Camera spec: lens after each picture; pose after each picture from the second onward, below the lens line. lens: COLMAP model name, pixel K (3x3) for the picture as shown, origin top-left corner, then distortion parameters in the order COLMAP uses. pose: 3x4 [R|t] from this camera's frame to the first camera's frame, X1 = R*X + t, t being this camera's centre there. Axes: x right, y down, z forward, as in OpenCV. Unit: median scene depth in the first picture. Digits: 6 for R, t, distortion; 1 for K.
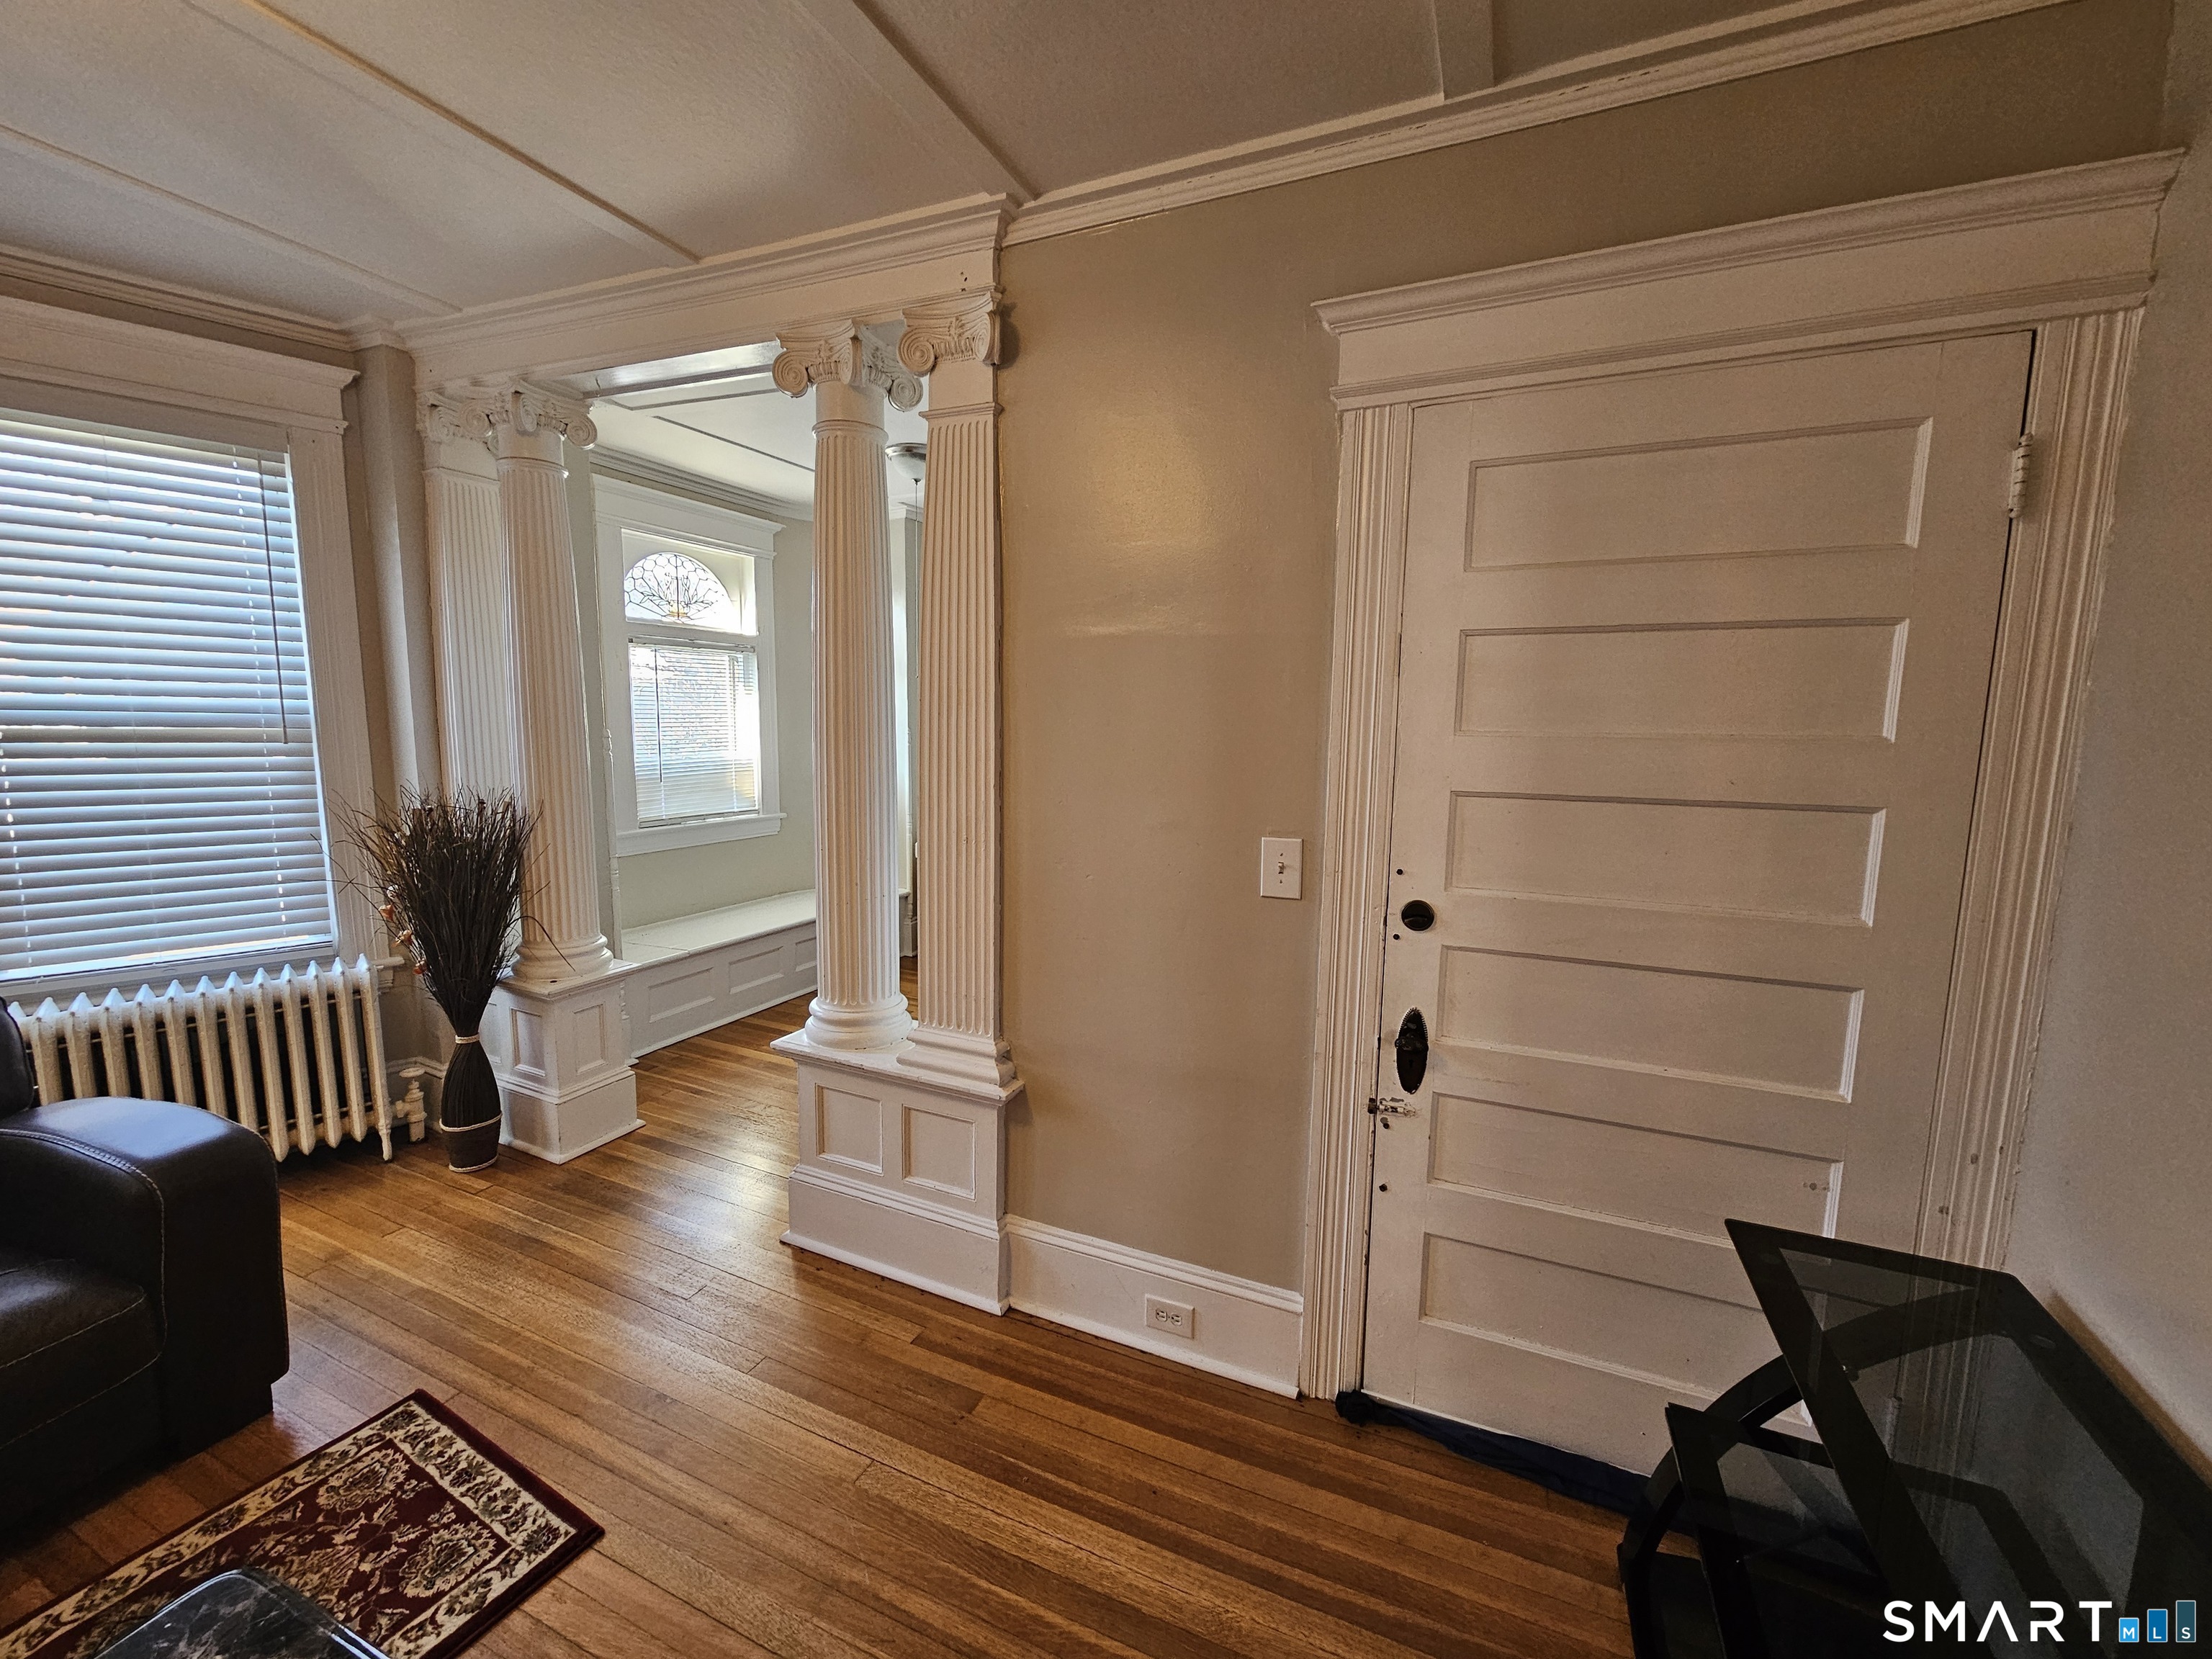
lens RADIAL K [[897.8, 0, 1101.4], [0, 897.8, 827.3], [0, 0, 1]] dist [-0.002156, 0.000442]
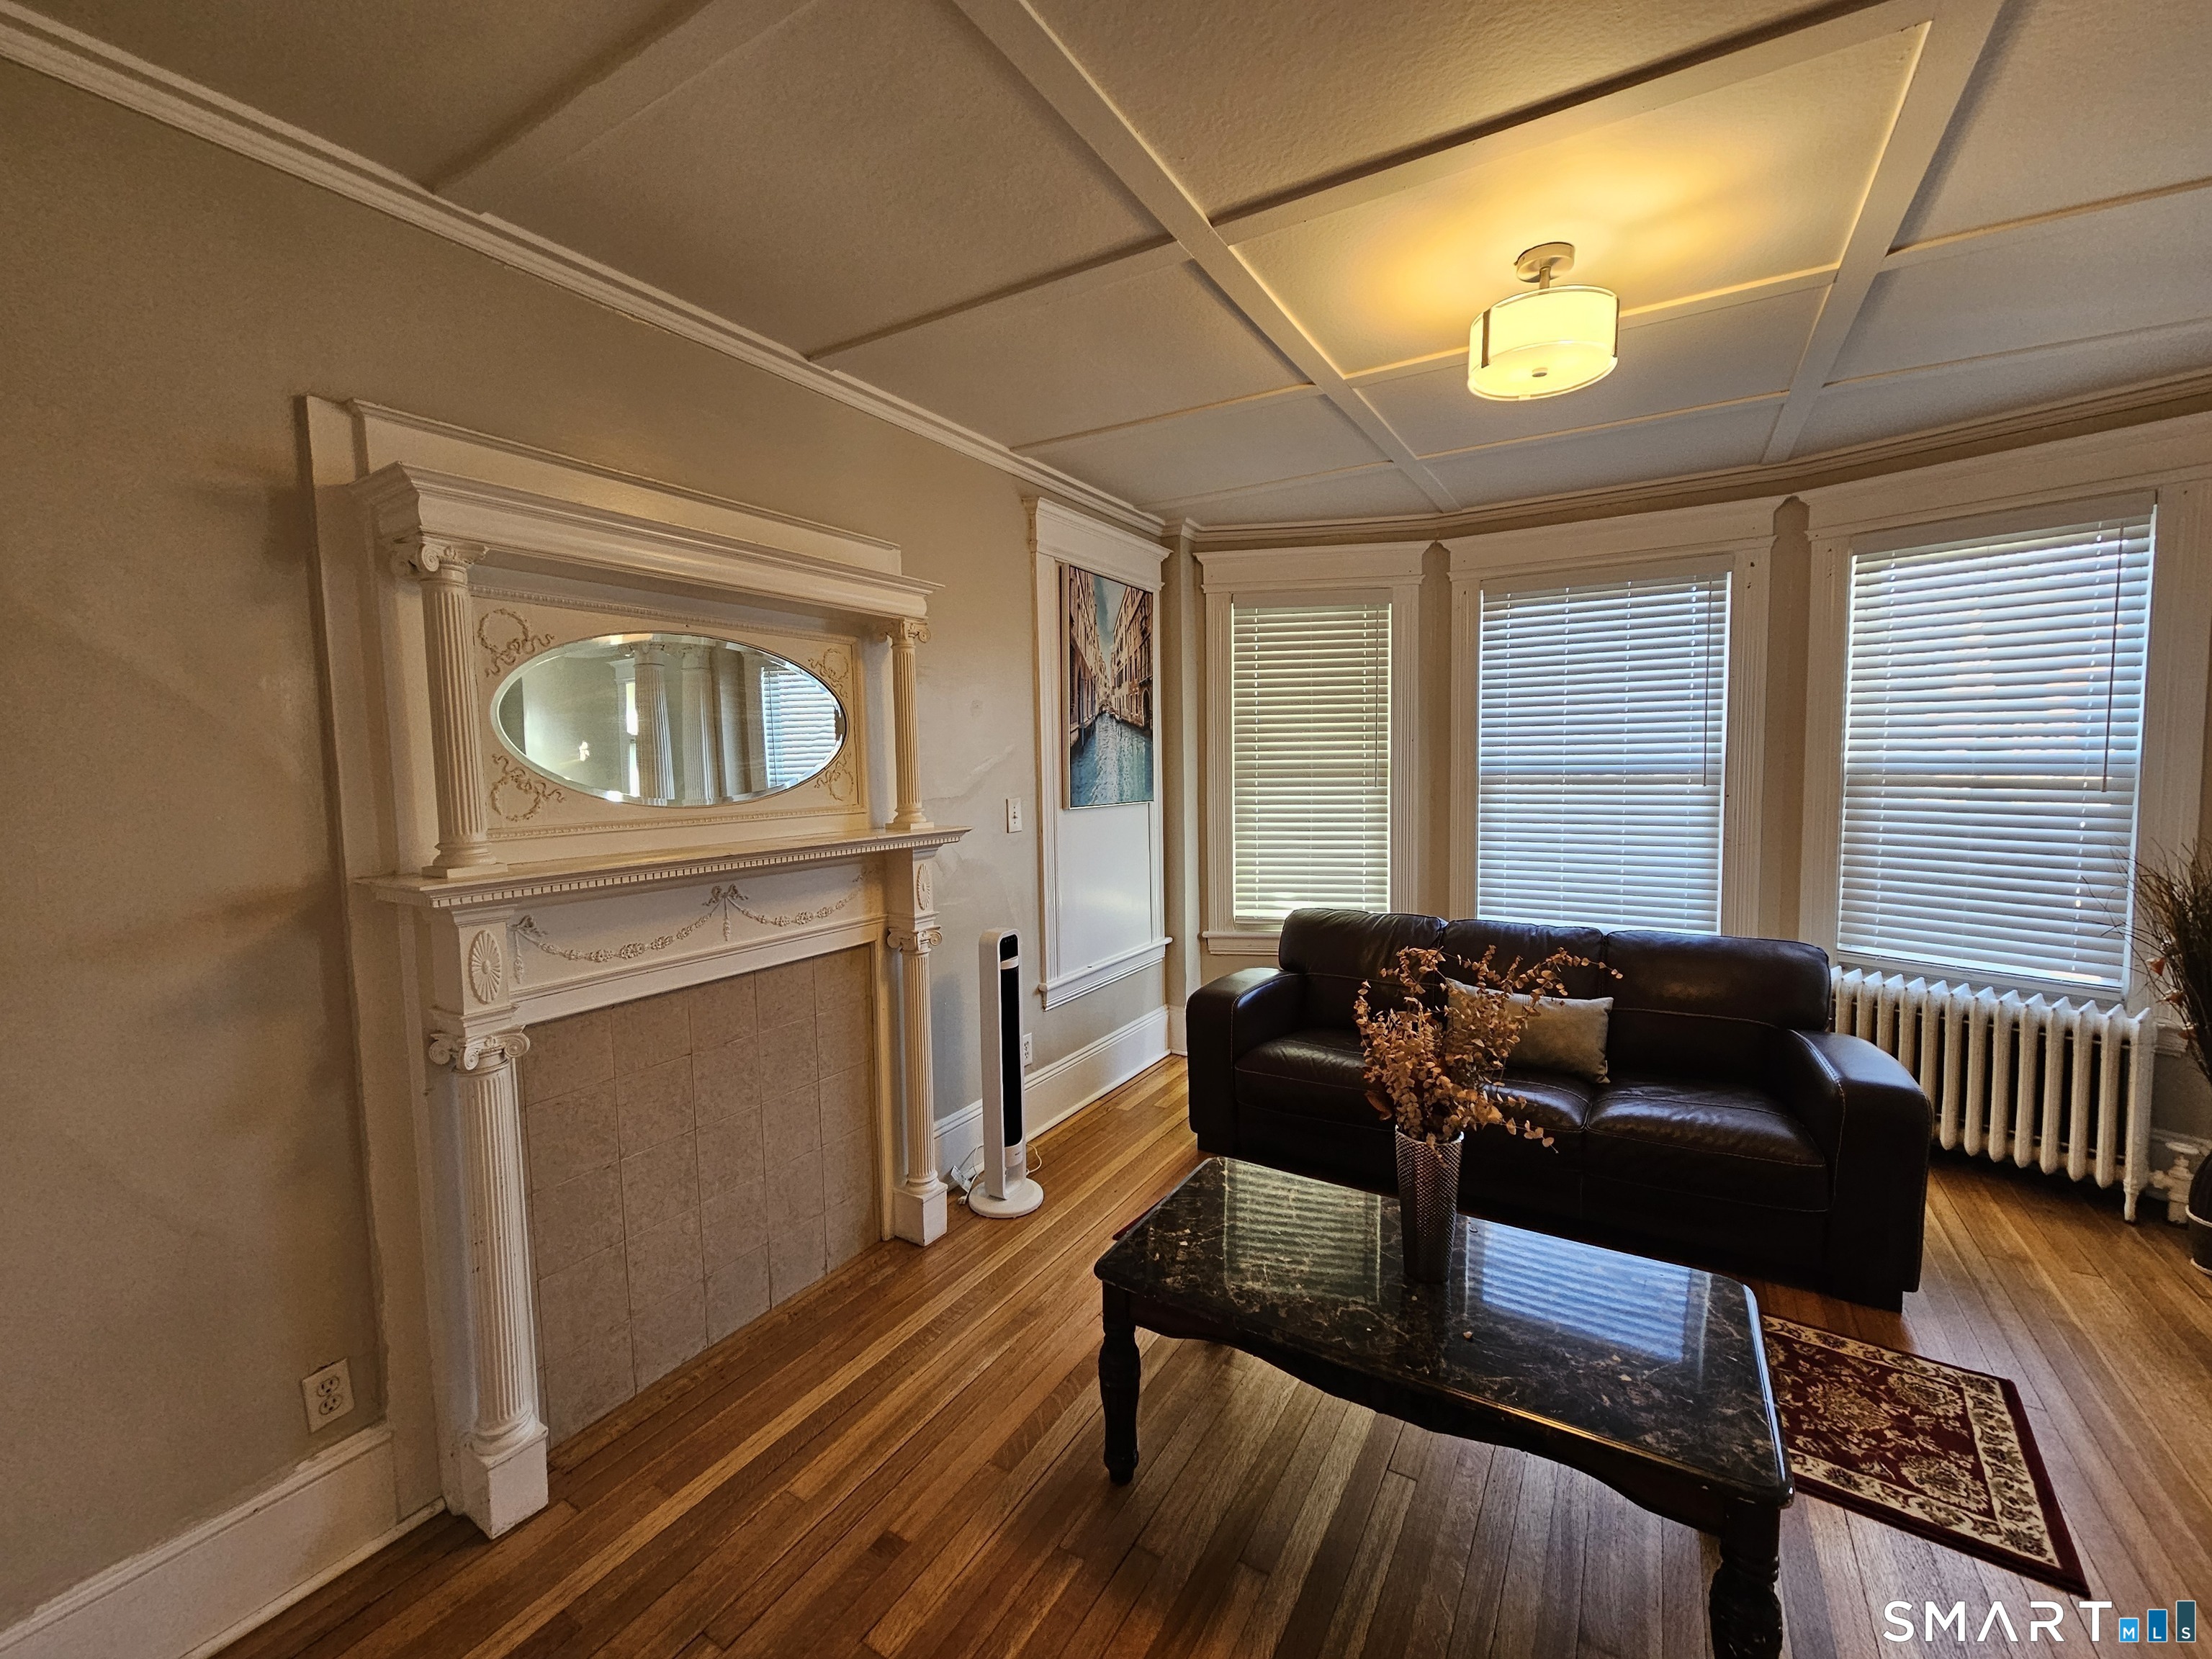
lens RADIAL K [[897.8, 0, 1101.4], [0, 897.8, 827.3], [0, 0, 1]] dist [-0.002156, 0.000442]
pose [[-0.137016, 0.062972, -0.988565, 0.494660], [-0.110276, 0.990804, 0.078399, -0.010998], [0.984411, 0.119757, -0.128812, -0.044868]]
